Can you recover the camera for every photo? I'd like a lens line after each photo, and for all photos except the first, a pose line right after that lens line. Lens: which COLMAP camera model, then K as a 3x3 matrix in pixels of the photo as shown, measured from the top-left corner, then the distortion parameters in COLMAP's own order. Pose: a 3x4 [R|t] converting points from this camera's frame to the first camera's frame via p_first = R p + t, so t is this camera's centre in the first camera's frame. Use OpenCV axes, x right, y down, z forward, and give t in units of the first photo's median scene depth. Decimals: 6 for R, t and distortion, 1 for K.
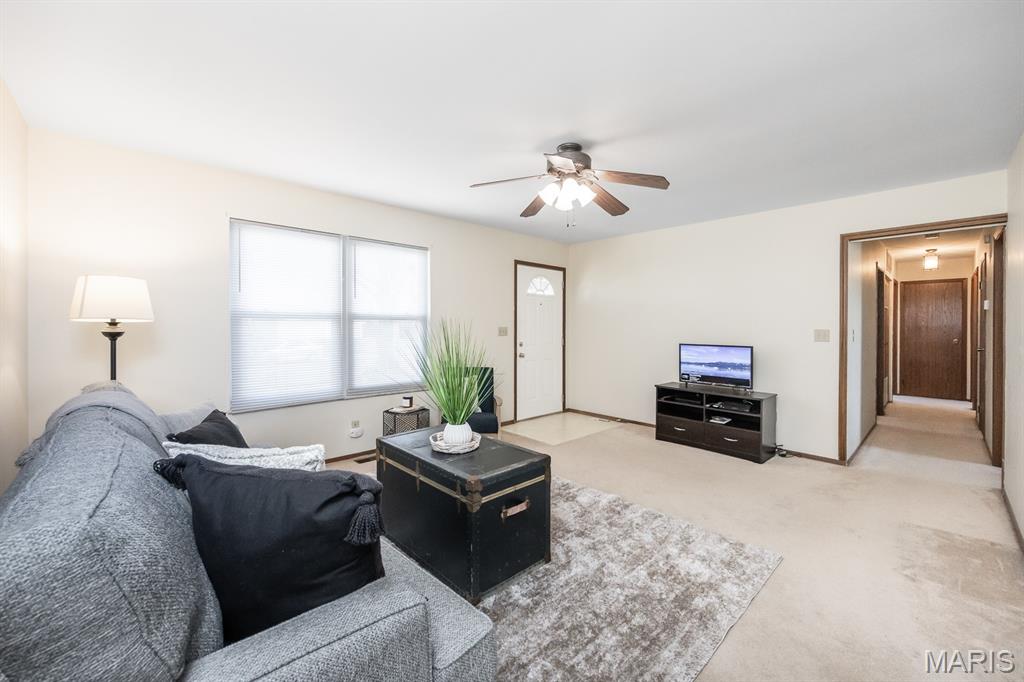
lens RADIAL K [[407.1, 0, 509.7], [0, 407.1, 334.2], [0, 0, 1]] dist [0.001375, 0.001171]
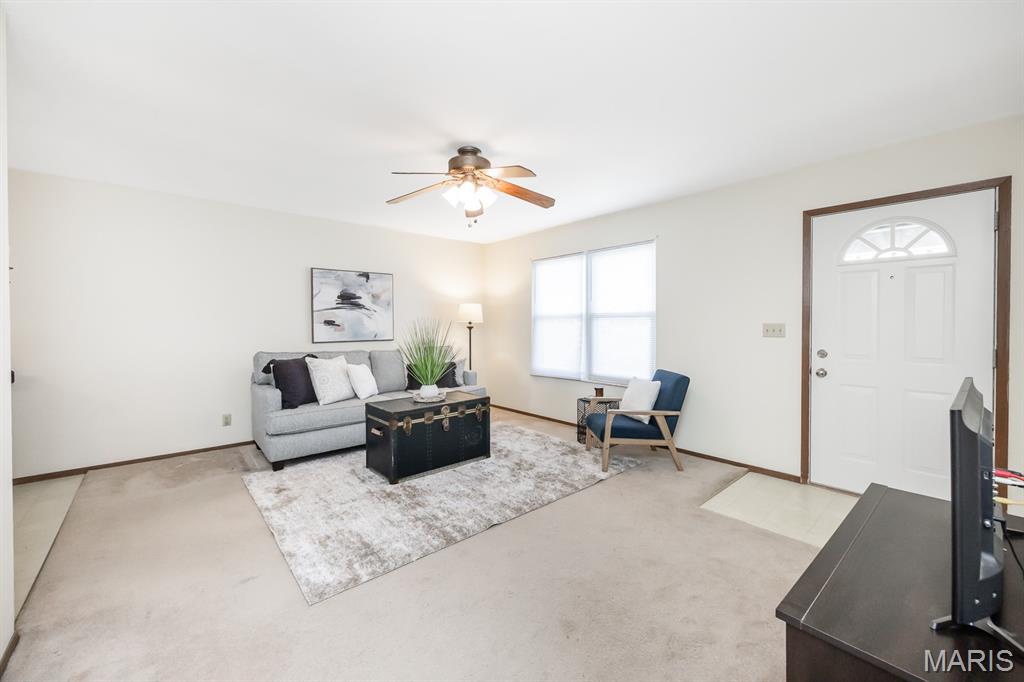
lens RADIAL K [[407.1, 0, 510.3], [0, 407.1, 330.3], [0, 0, 1]] dist [0.001375, 0.001171]
pose [[-0.026946, 0.016790, -0.999496, 0.635899], [-0.013151, 0.999766, 0.017149, -0.012156], [0.999550, 0.013606, -0.026719, 0.589767]]
